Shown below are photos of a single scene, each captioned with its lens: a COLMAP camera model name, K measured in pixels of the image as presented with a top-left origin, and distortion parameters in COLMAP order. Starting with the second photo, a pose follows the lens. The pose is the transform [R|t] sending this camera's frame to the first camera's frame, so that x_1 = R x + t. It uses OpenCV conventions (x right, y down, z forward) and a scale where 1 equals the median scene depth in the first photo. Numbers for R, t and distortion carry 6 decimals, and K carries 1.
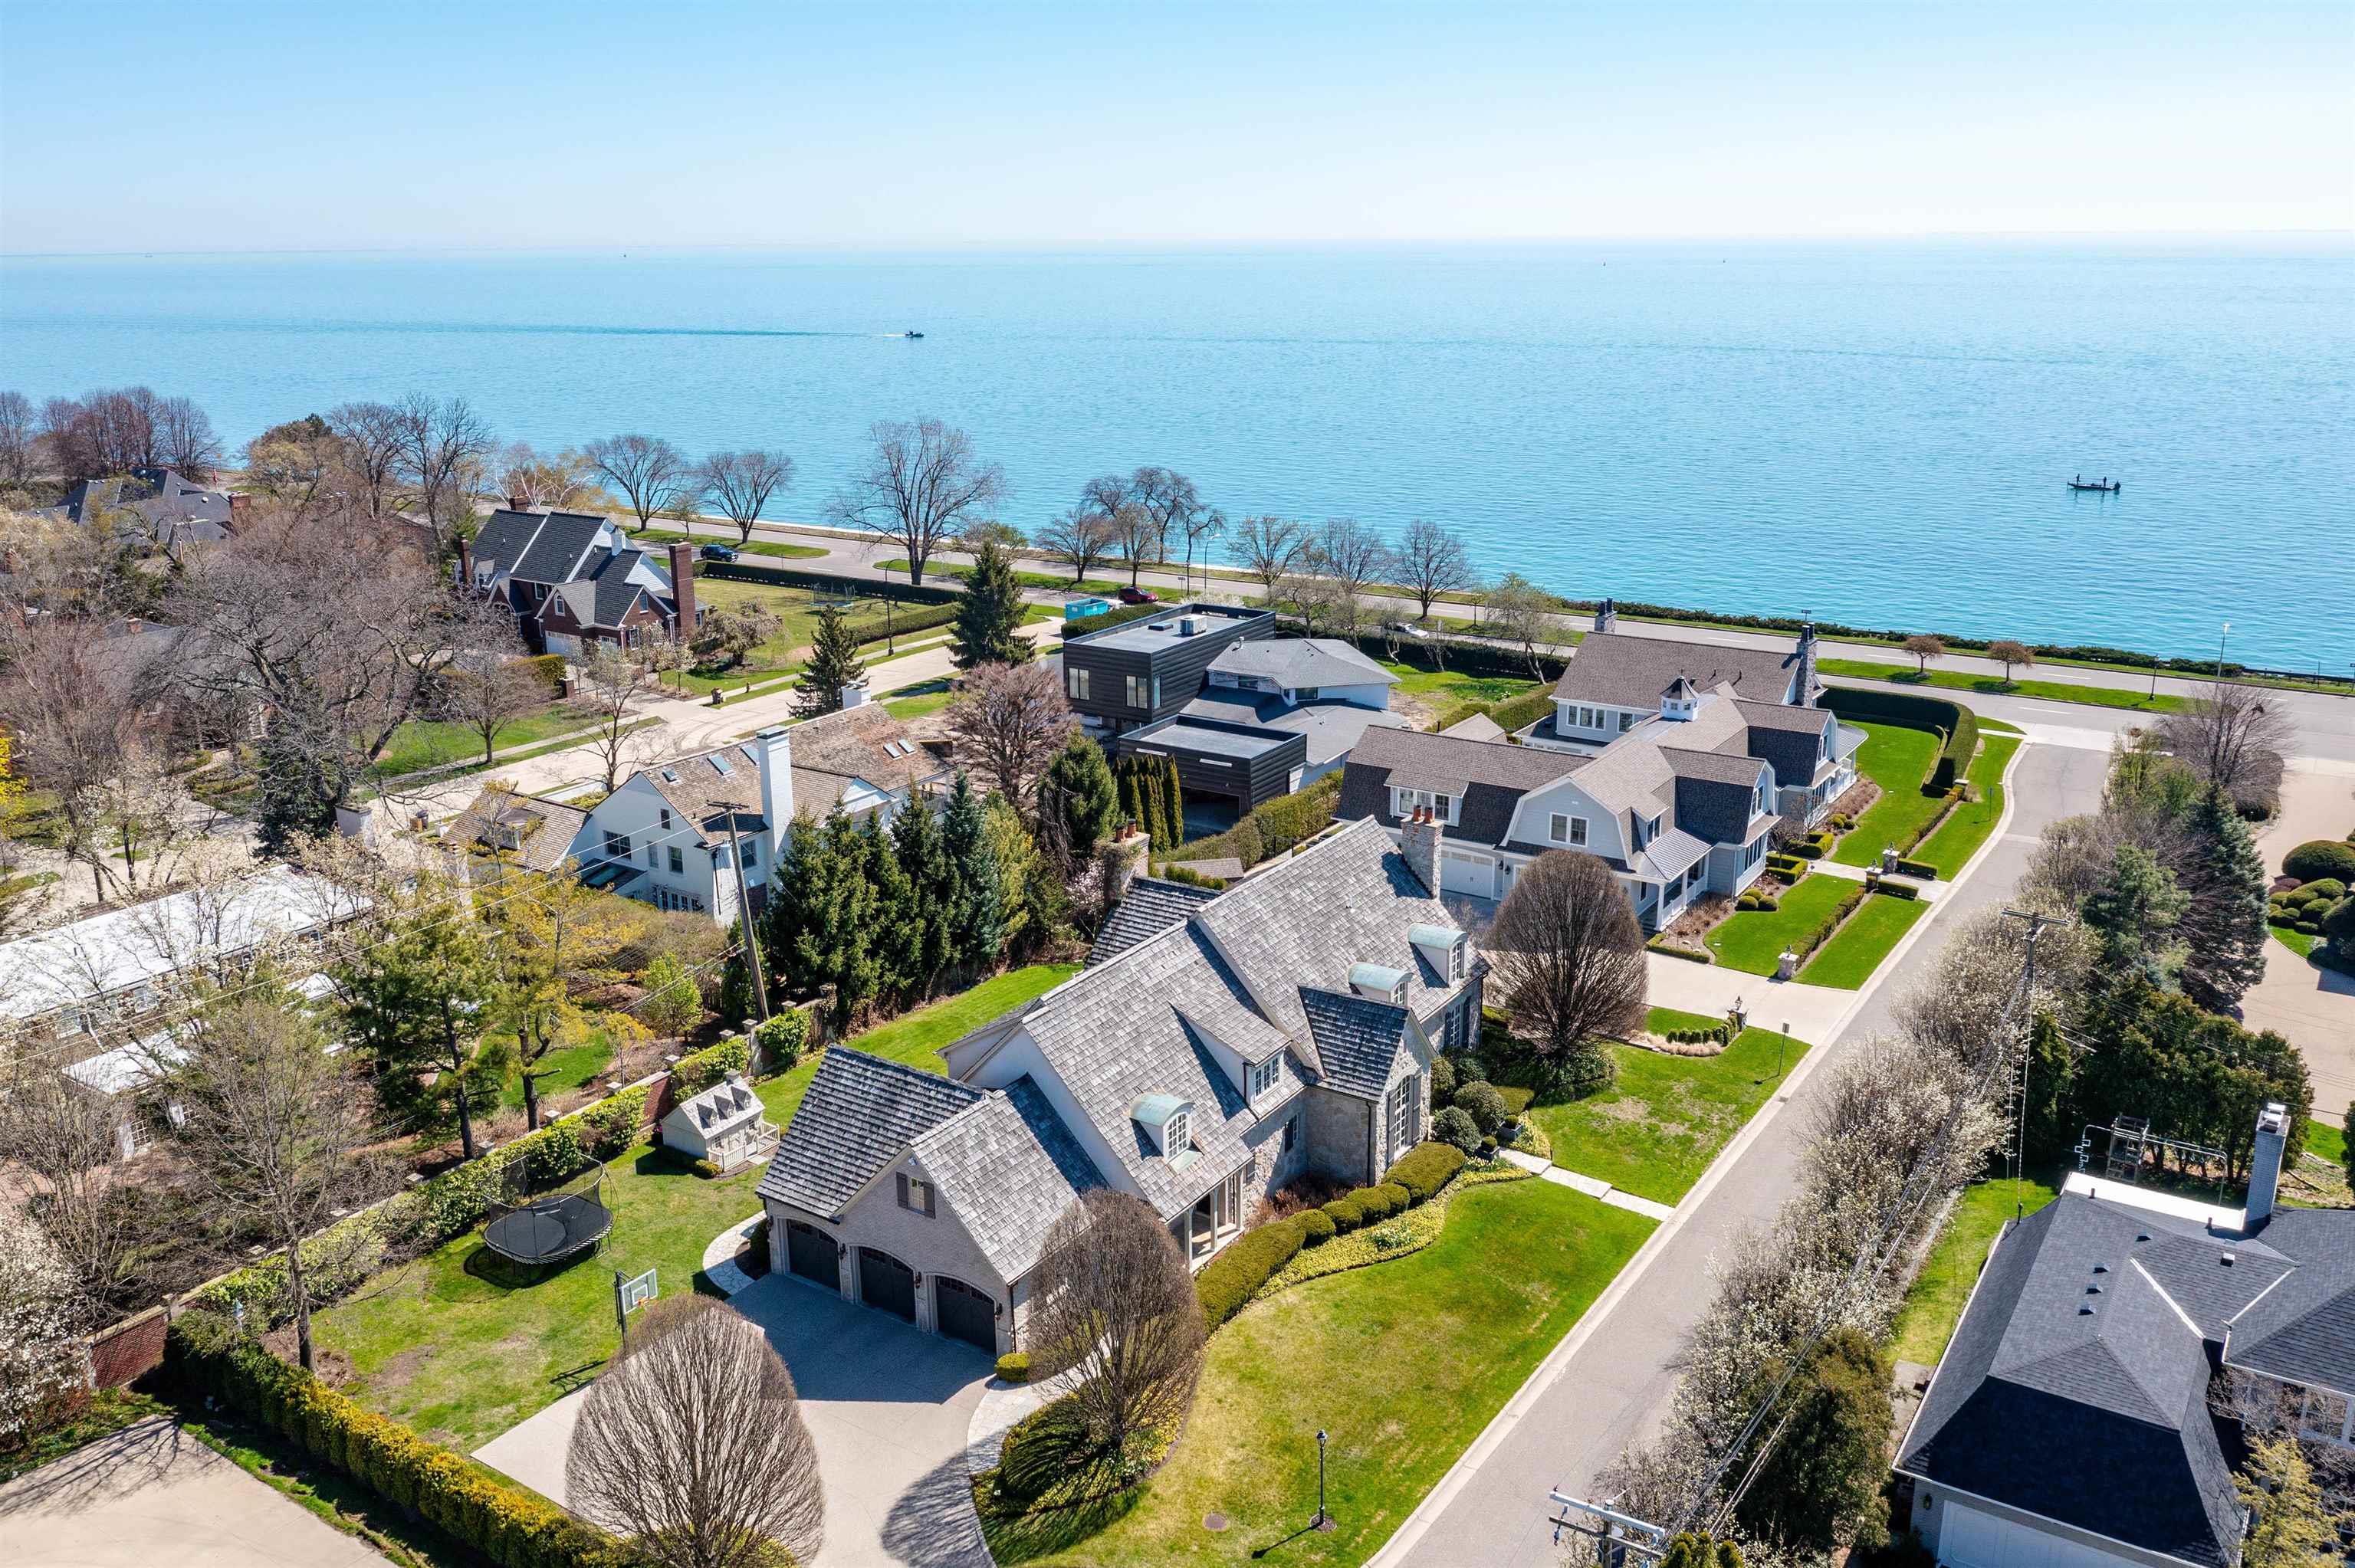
lens RADIAL K [[1893.6, 0, 1181.6], [0, 1893.6, 856.4], [0, 0, 1]] dist [-0.020467, -0.001505]
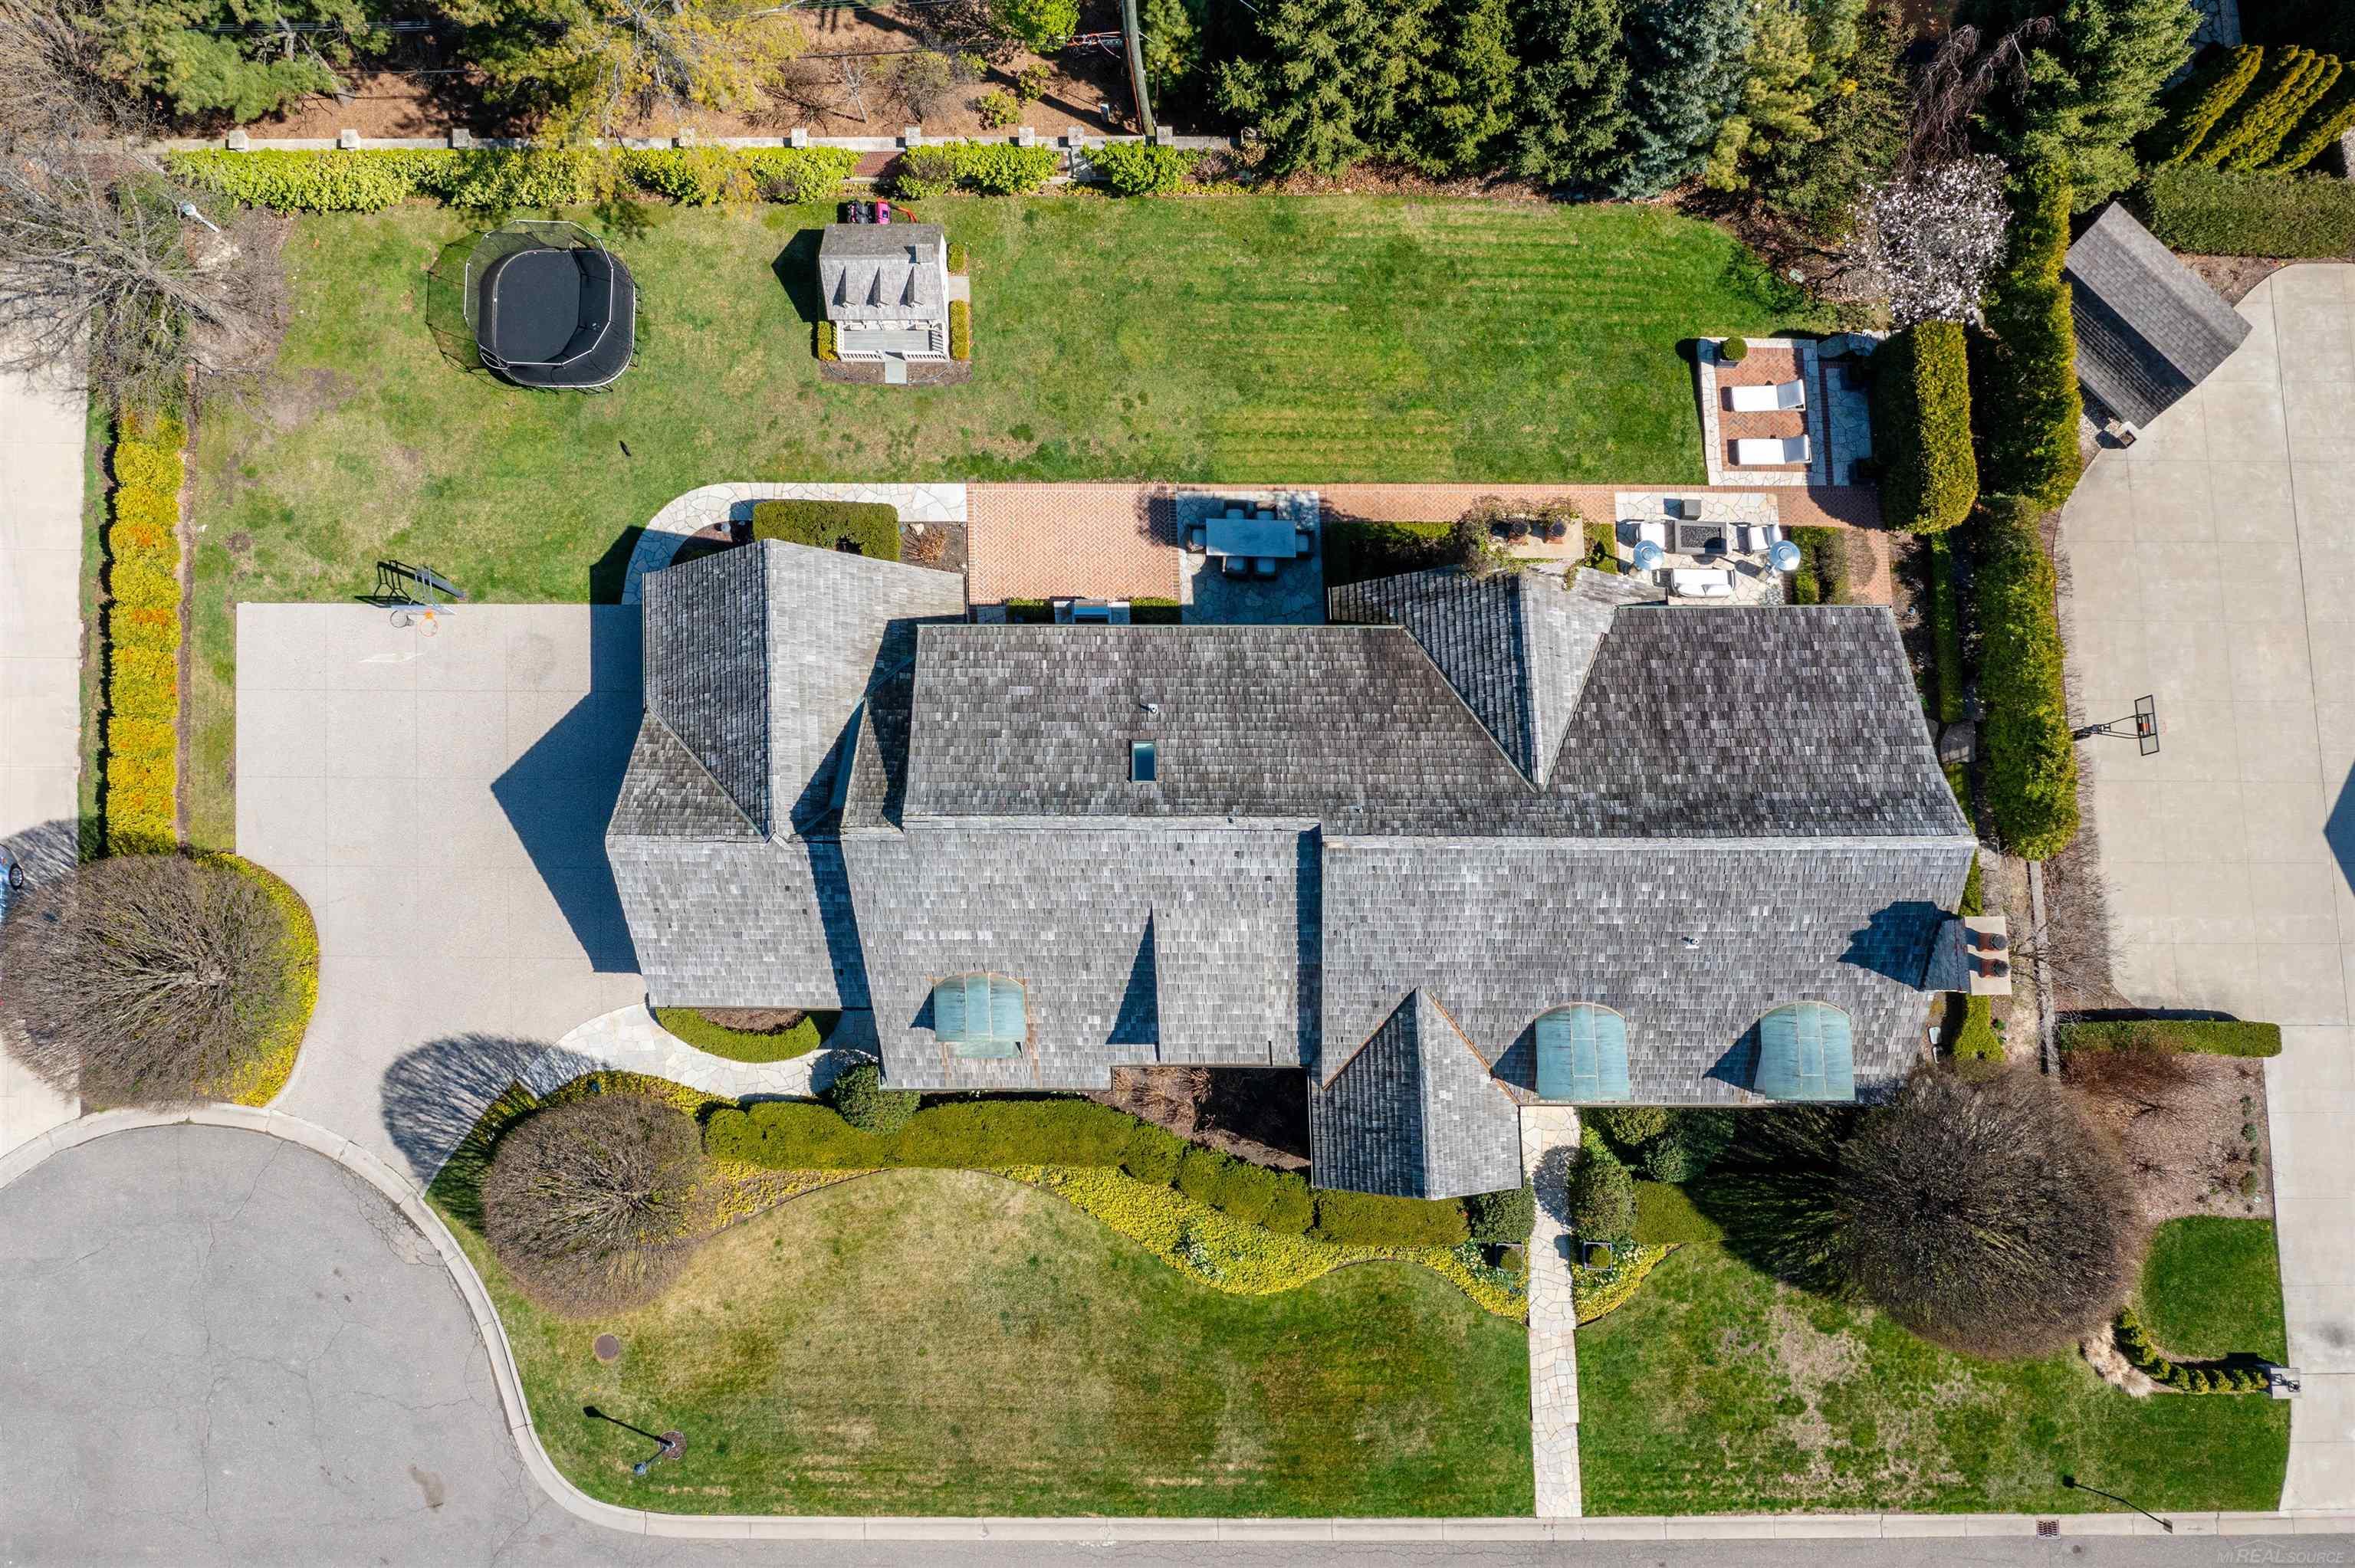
lens RADIAL K [[1867.6, 0, 1177.1], [0, 1867.6, 877.5], [0, 0, 1]] dist [-0.009930, -0.001428]
pose [[0.558087, 0.829341, -0.027056, 0.007084], [-0.275170, 0.215734, 0.936878, -0.405201], [0.782829, -0.515414, 0.348609, 0.624989]]
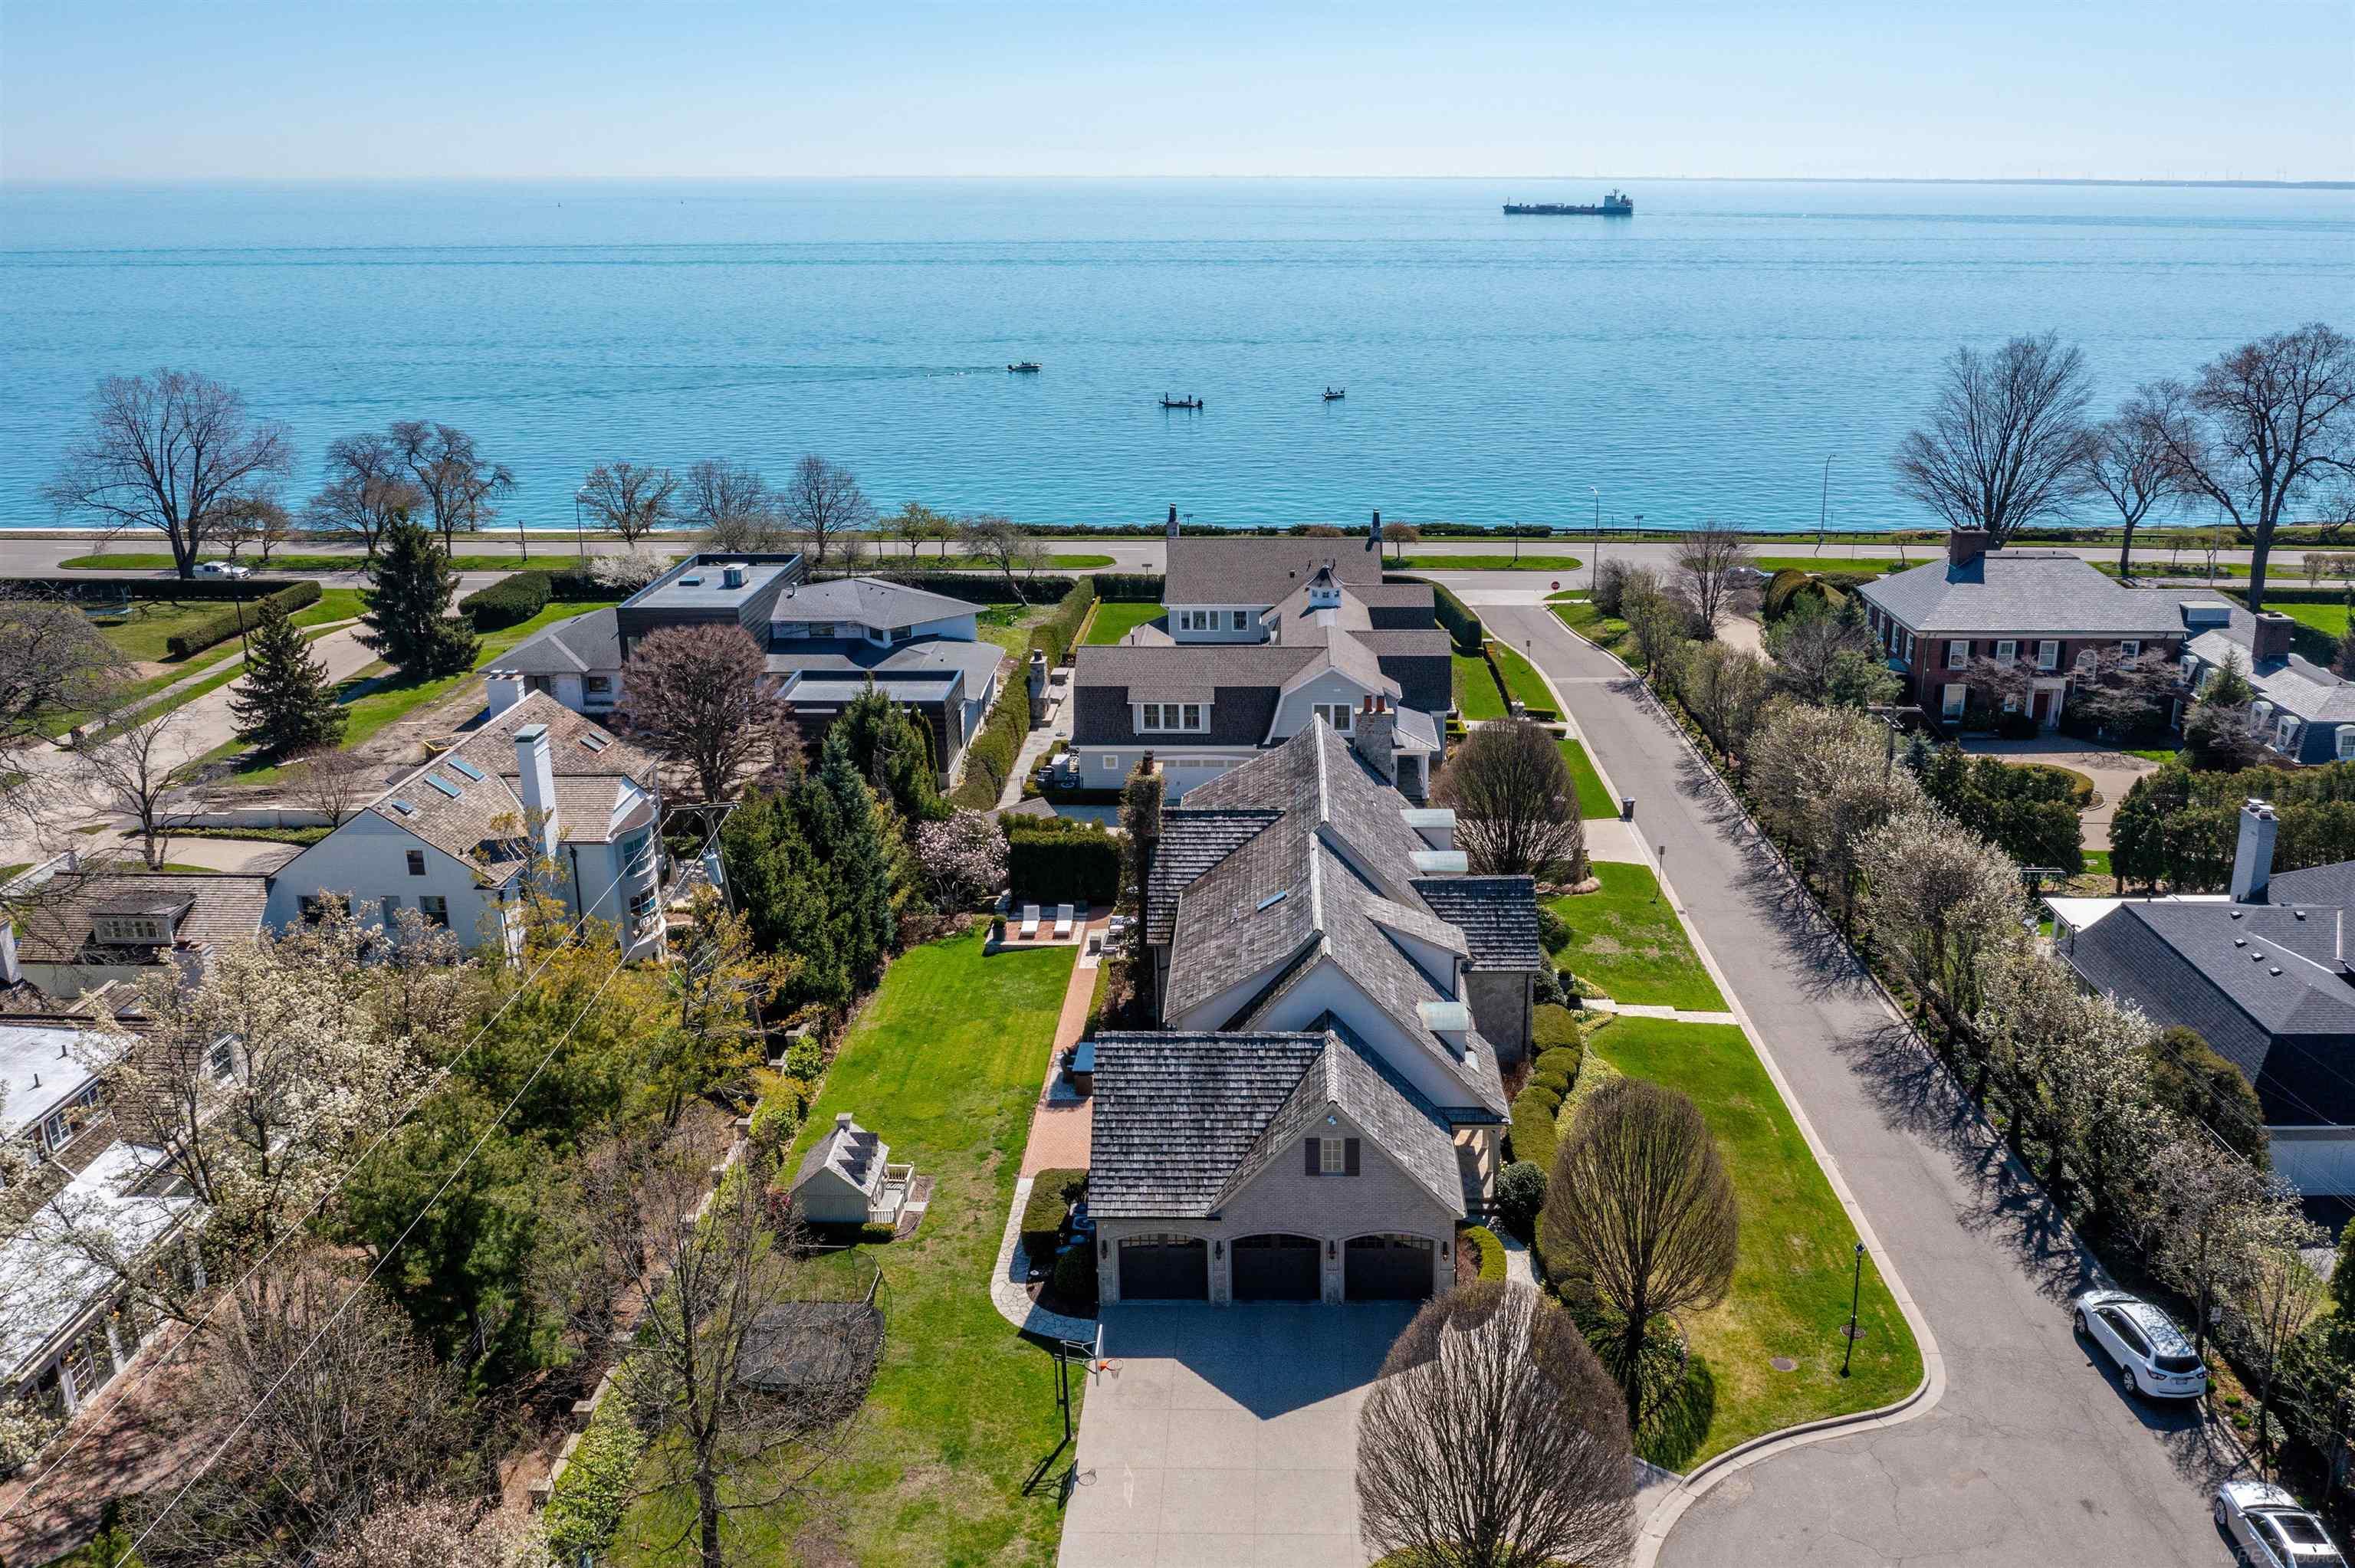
lens RADIAL K [[1873.6, 0, 1303.8], [0, 1873.6, 864.6], [0, 0, 1]] dist [-0.017999, -0.004072]
pose [[0.825371, -0.182527, 0.534272, -0.420278], [0.164789, 0.982977, 0.081247, -0.023463], [-0.540007, 0.020983, 0.841399, 0.172834]]
